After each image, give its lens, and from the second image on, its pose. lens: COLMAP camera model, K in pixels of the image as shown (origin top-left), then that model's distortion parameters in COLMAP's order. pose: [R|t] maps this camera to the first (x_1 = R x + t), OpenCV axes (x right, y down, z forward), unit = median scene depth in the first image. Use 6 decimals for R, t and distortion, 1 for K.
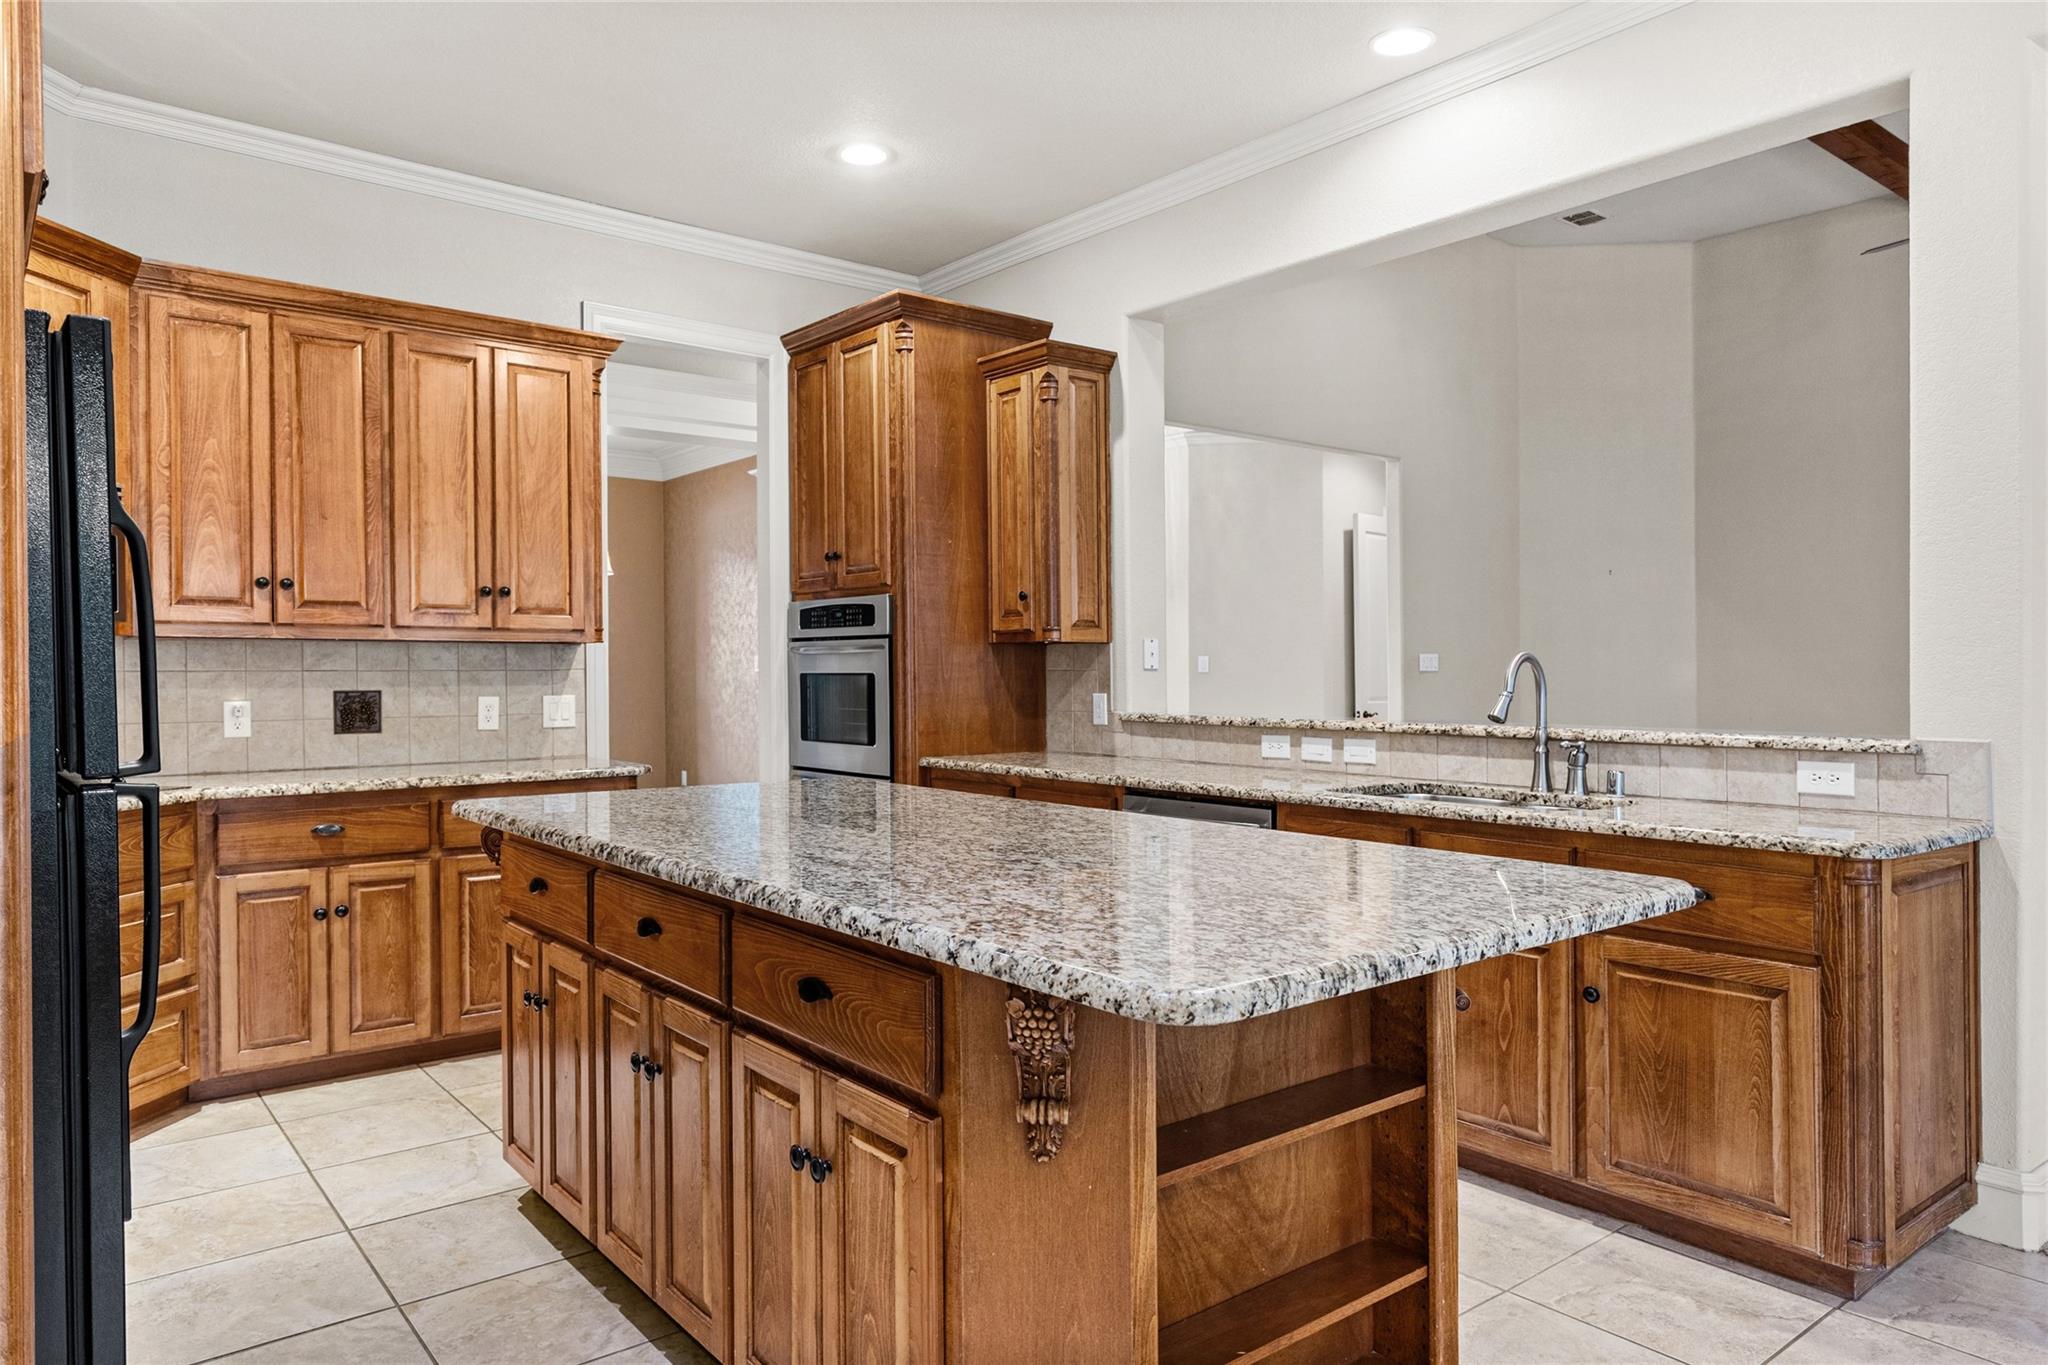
lens RADIAL K [[1325.5, 0, 1023.2], [0, 1325.5, 688.3], [0, 0, 1]] dist [0.005098, 0.000440]
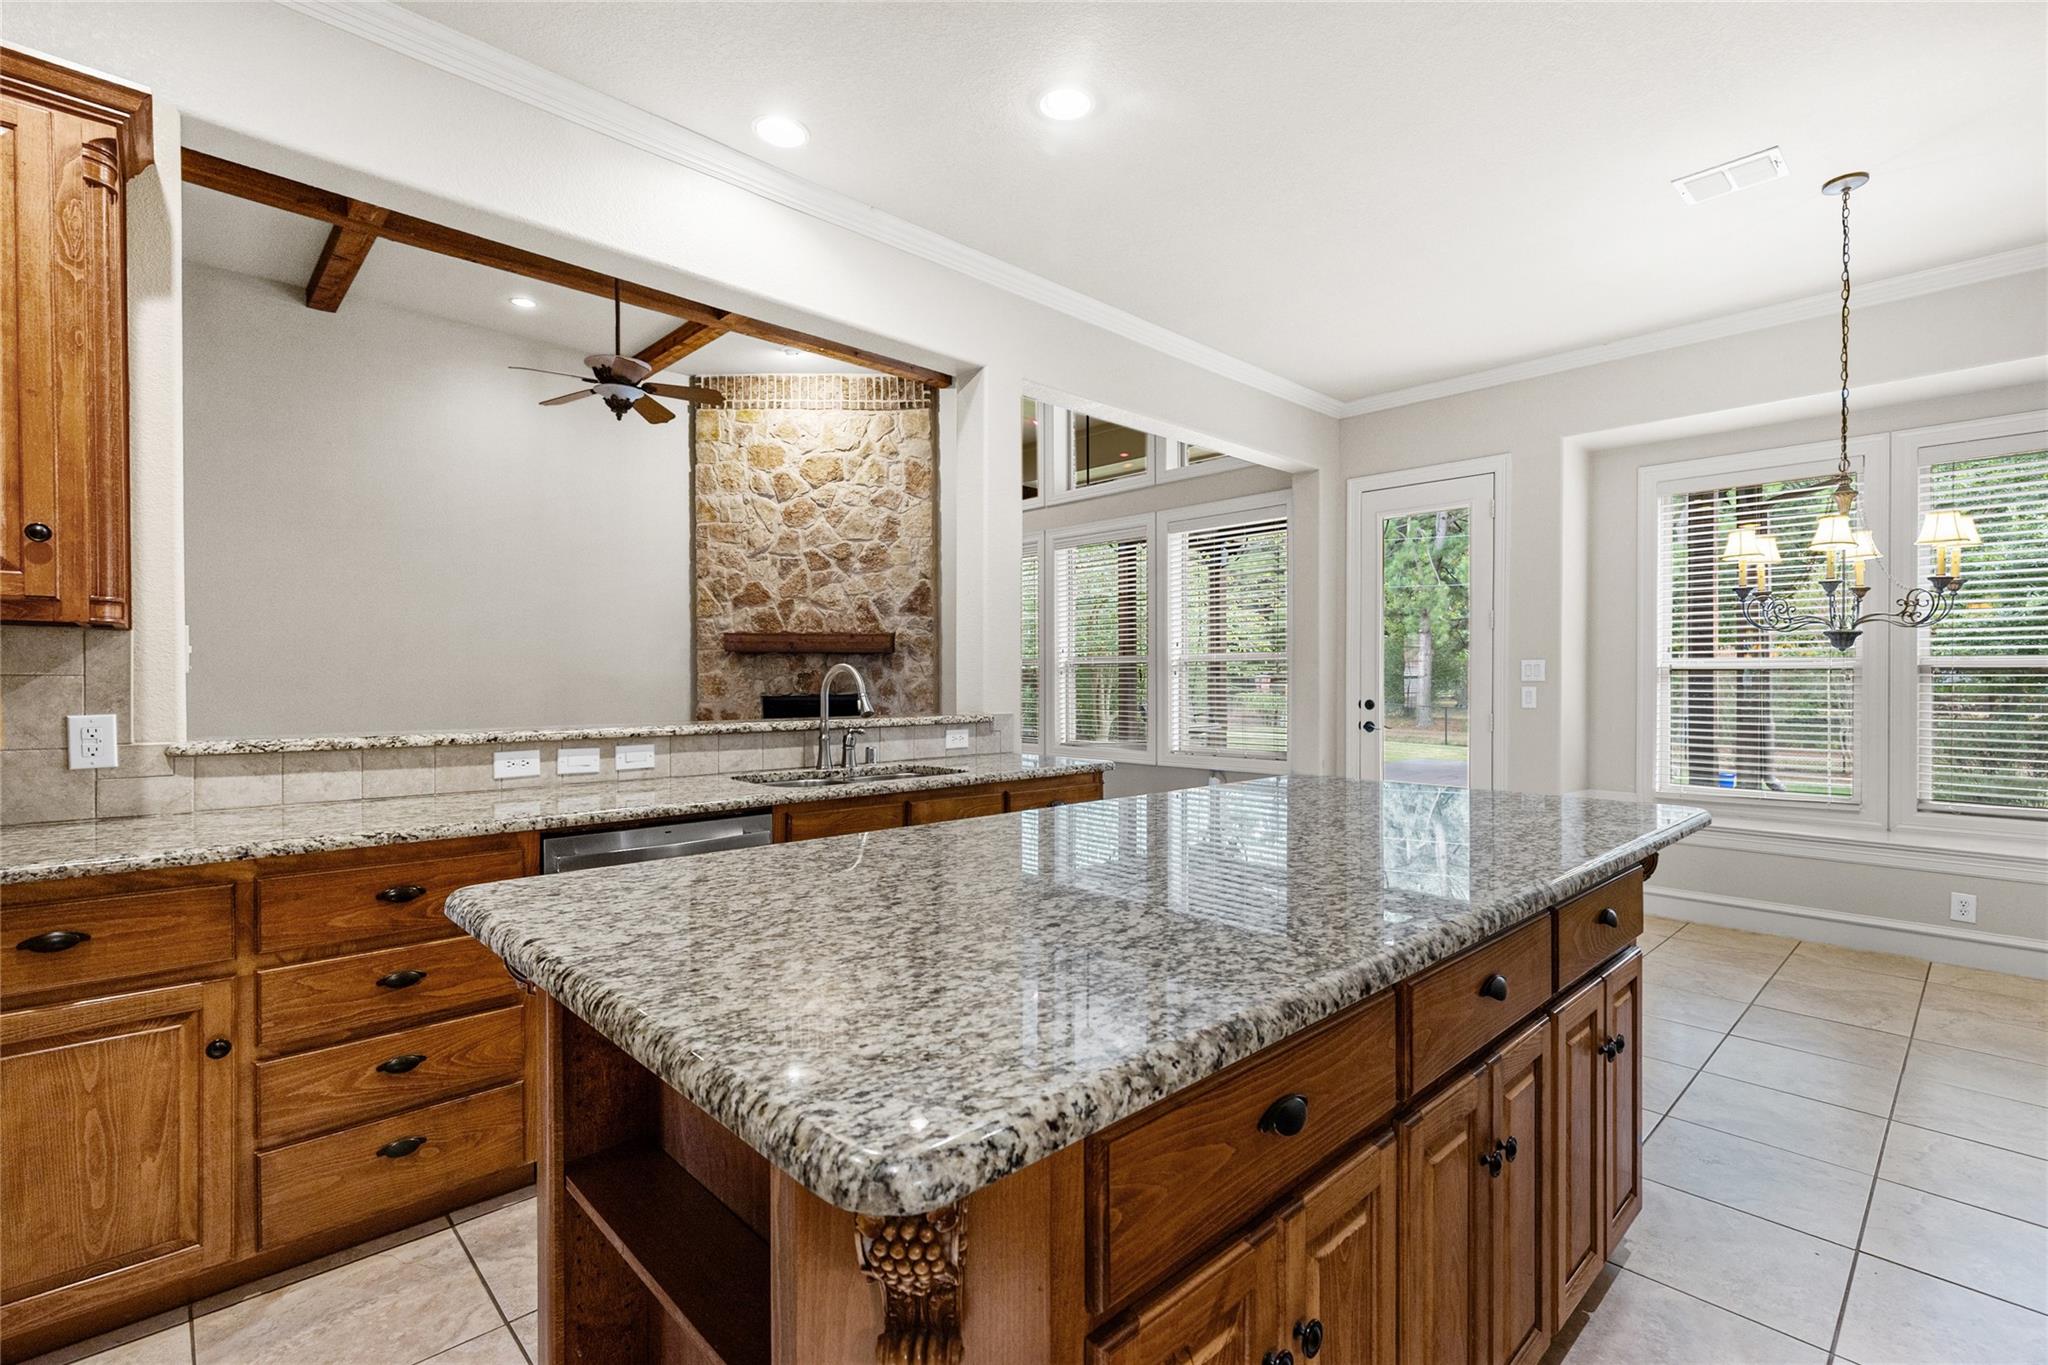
lens RADIAL K [[930.9, 0, 1023.5], [0, 930.9, 667.2], [0, 0, 1]] dist [0.003981, -0.001401]
pose [[-0.101792, 0.012403, 0.994728, -0.471668], [0.010062, 0.999884, -0.011438, -0.009122], [-0.994755, 0.008844, -0.101905, 0.776037]]
